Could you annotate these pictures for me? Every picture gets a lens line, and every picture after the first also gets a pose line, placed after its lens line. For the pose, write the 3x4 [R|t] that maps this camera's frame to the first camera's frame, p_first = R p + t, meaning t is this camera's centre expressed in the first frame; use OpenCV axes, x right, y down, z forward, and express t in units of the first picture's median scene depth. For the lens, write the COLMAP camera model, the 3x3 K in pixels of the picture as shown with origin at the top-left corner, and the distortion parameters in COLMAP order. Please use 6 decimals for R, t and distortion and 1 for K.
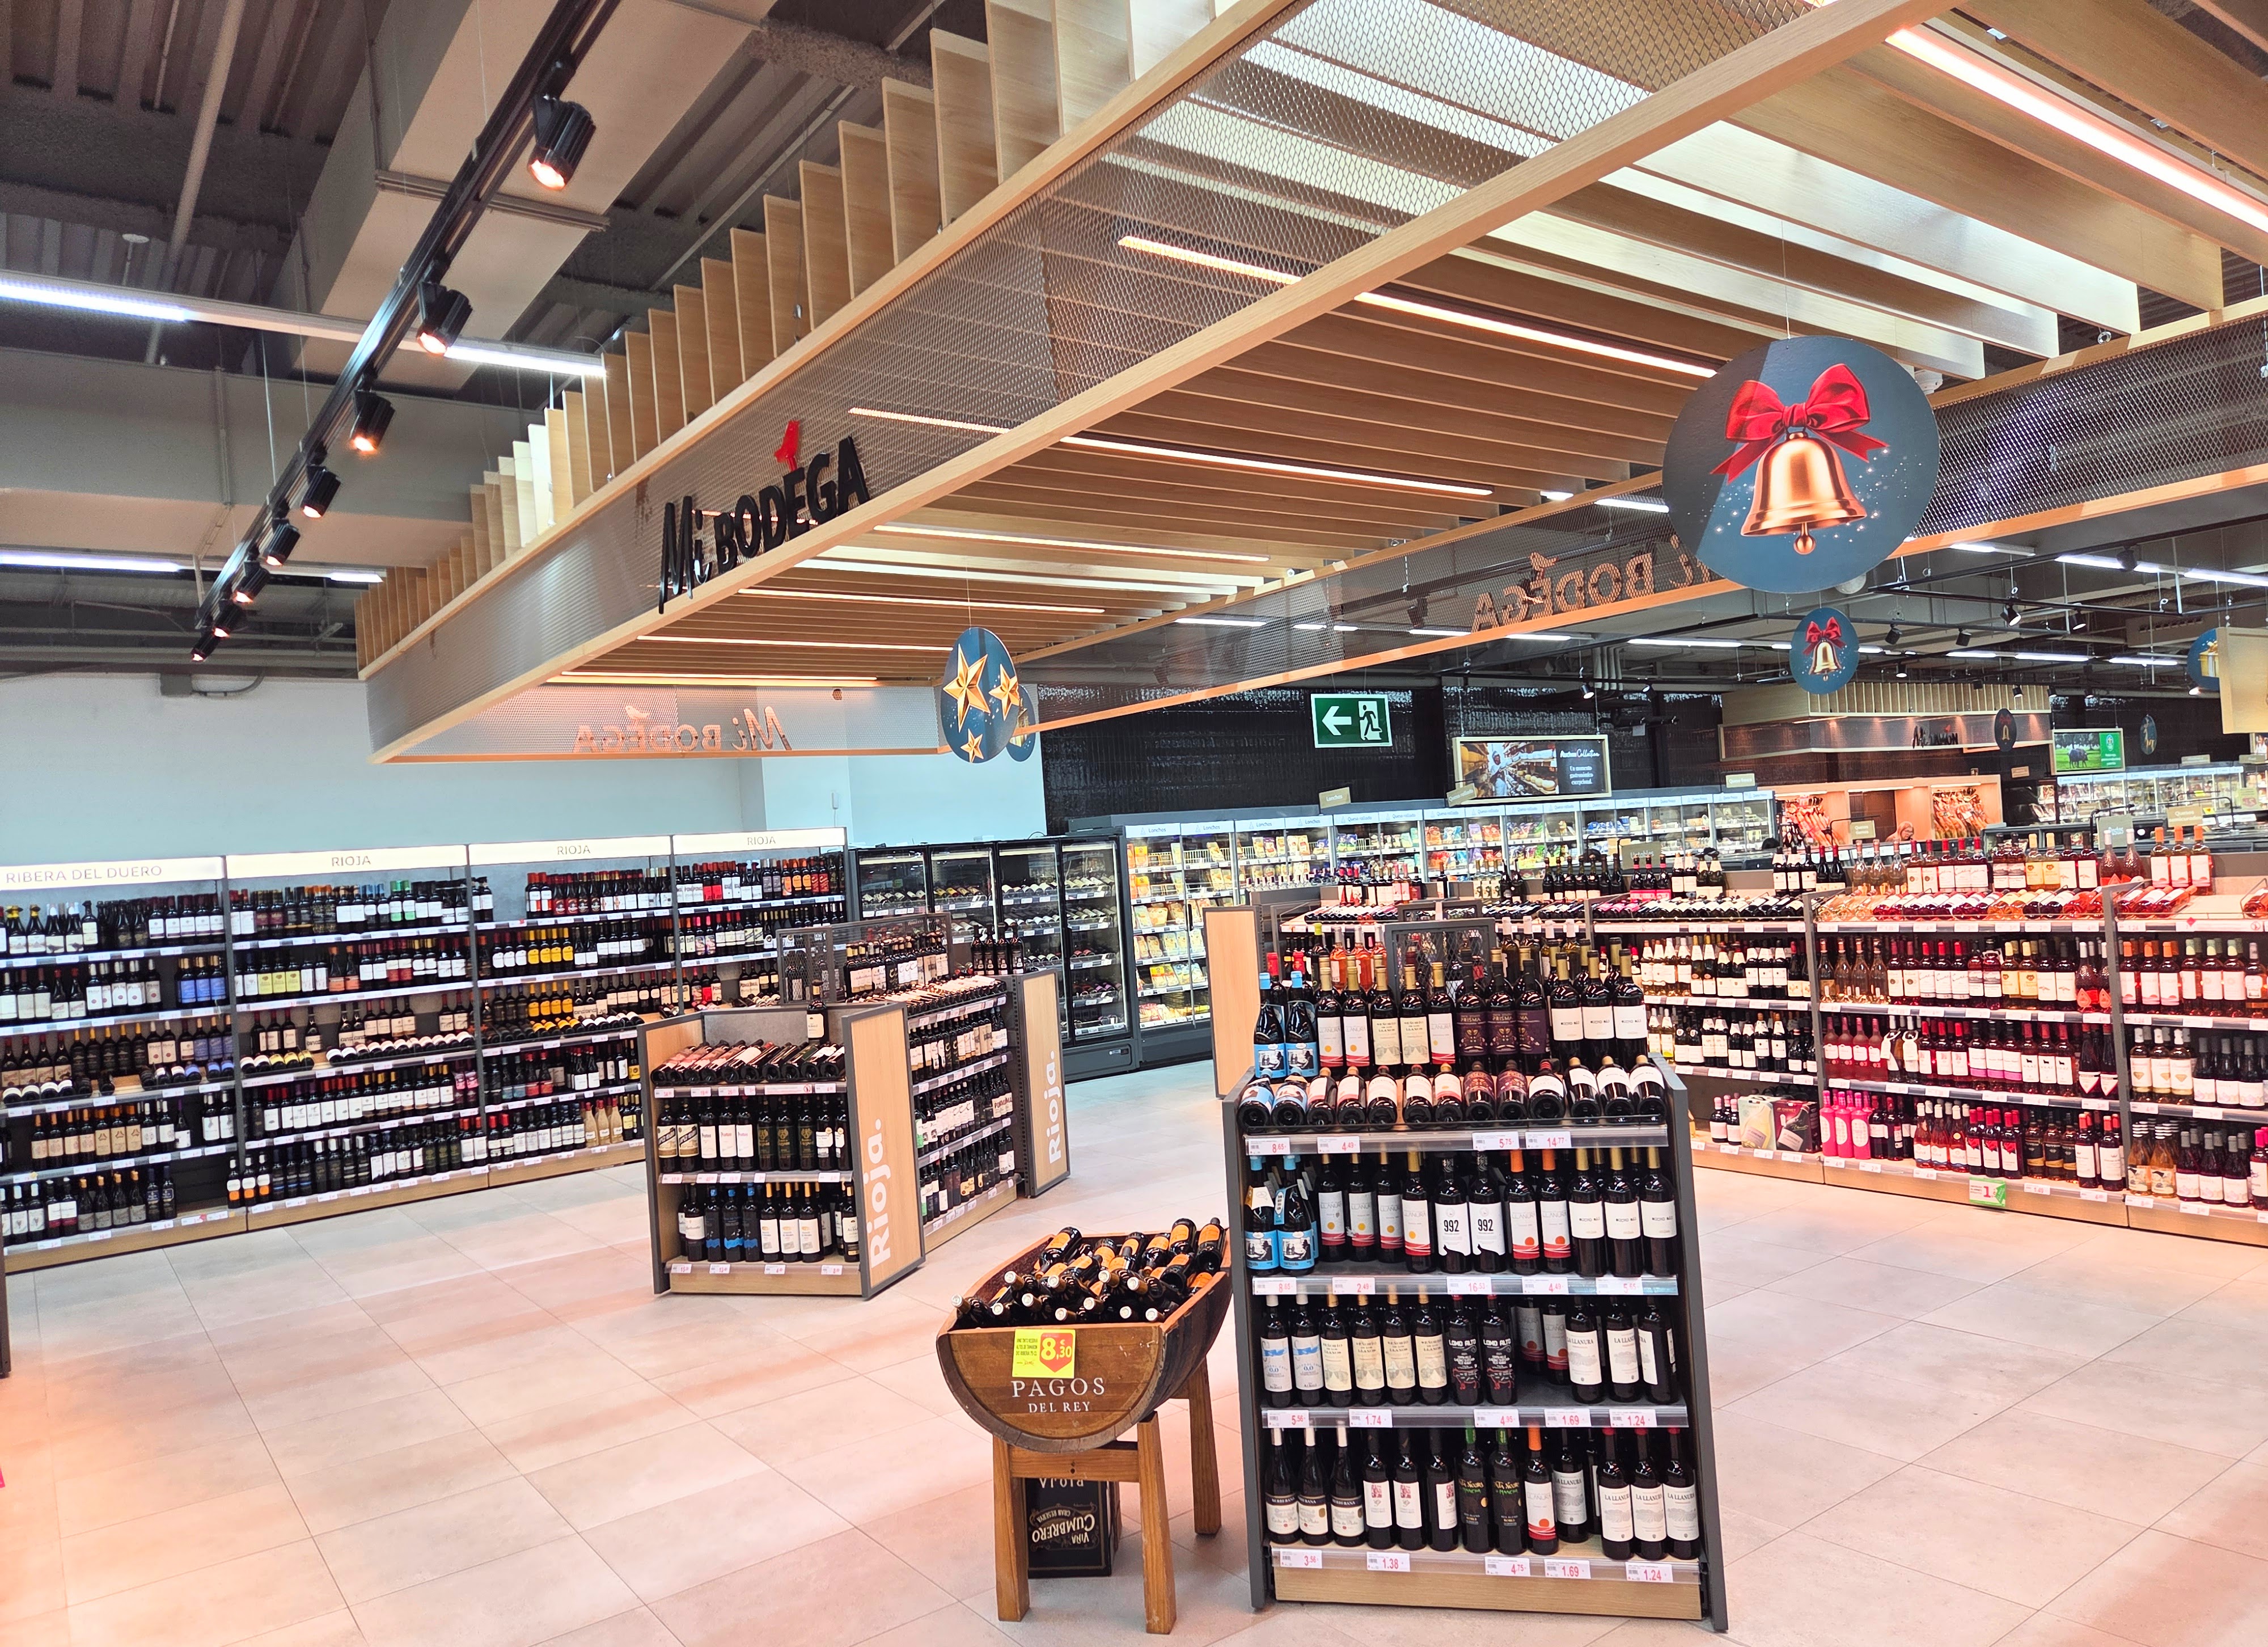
lens RADIAL K [[1483.1, 0, 1128.6], [0, 1483.1, 858.9], [0, 0, 1]] dist [0.106109, -0.102590]
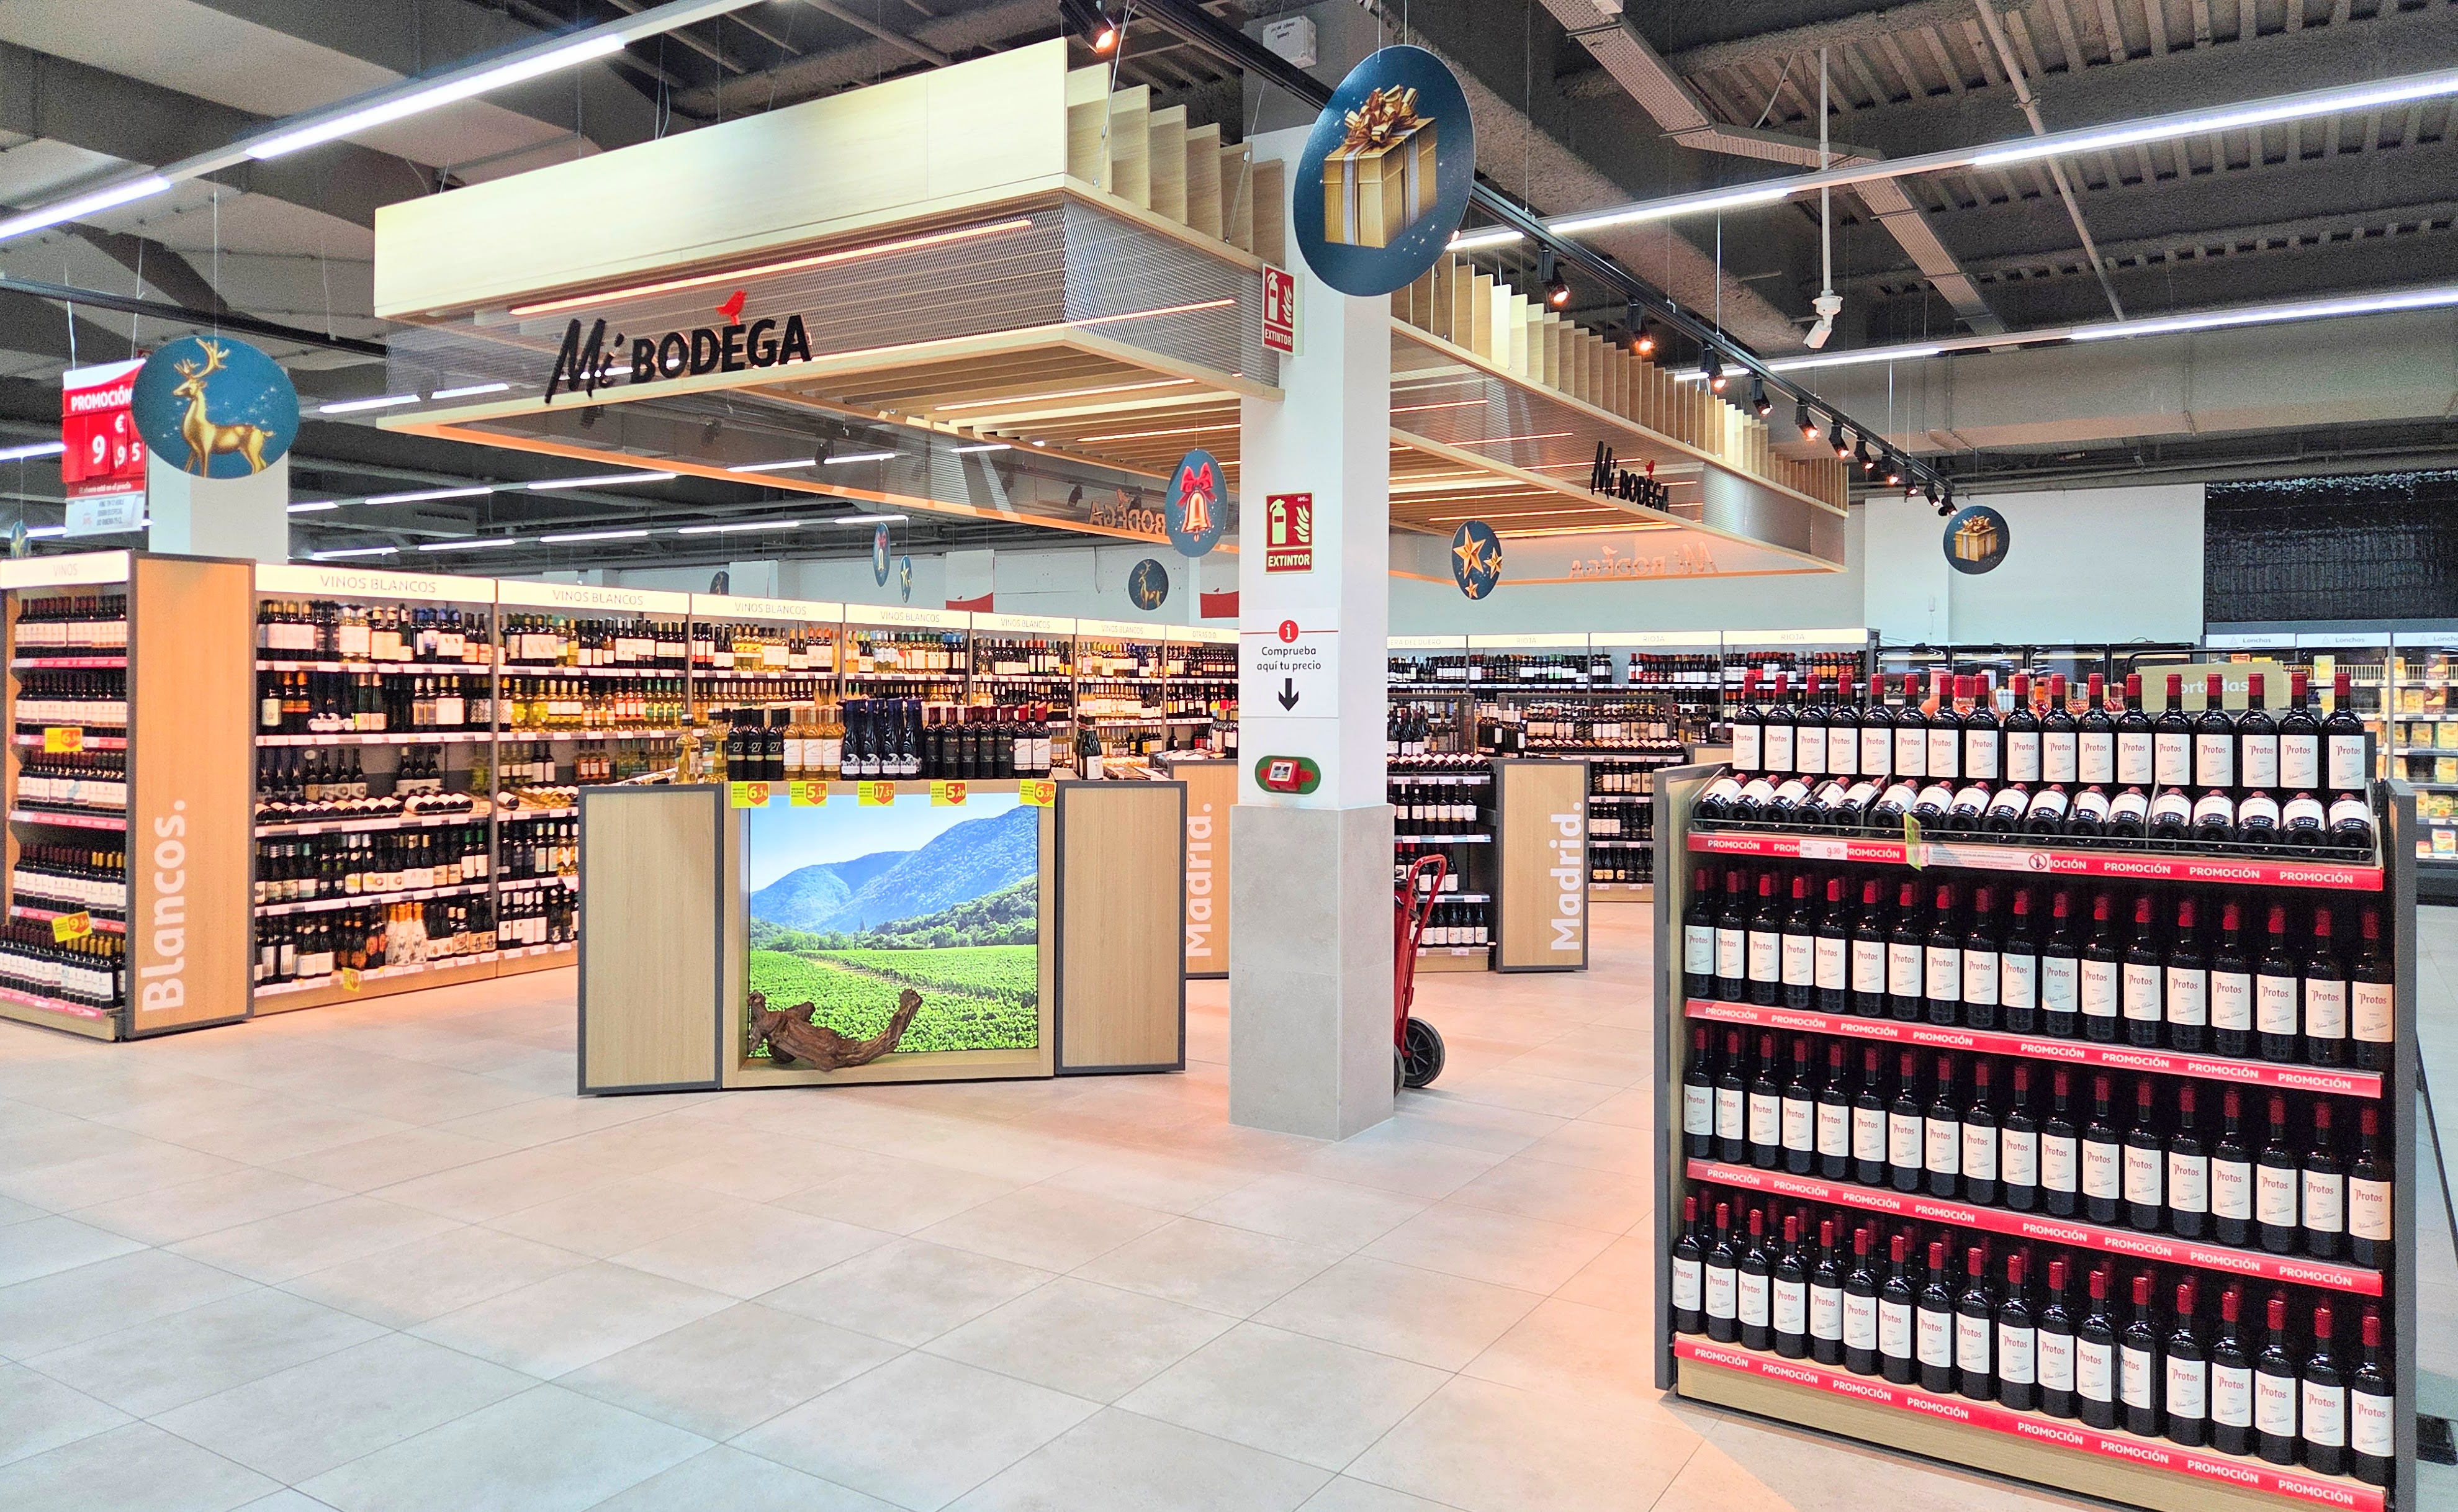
lens RADIAL K [[1647.5, 0, 1245.8], [0, 1647.5, 688.2], [0, 0, 1]] dist [0.025620, -0.002118]
pose [[0.362511, 0.067655, -0.929521, 1.105804], [-0.029241, 0.997696, 0.061213, -0.050235], [0.931521, 0.004990, 0.363654, 0.053479]]
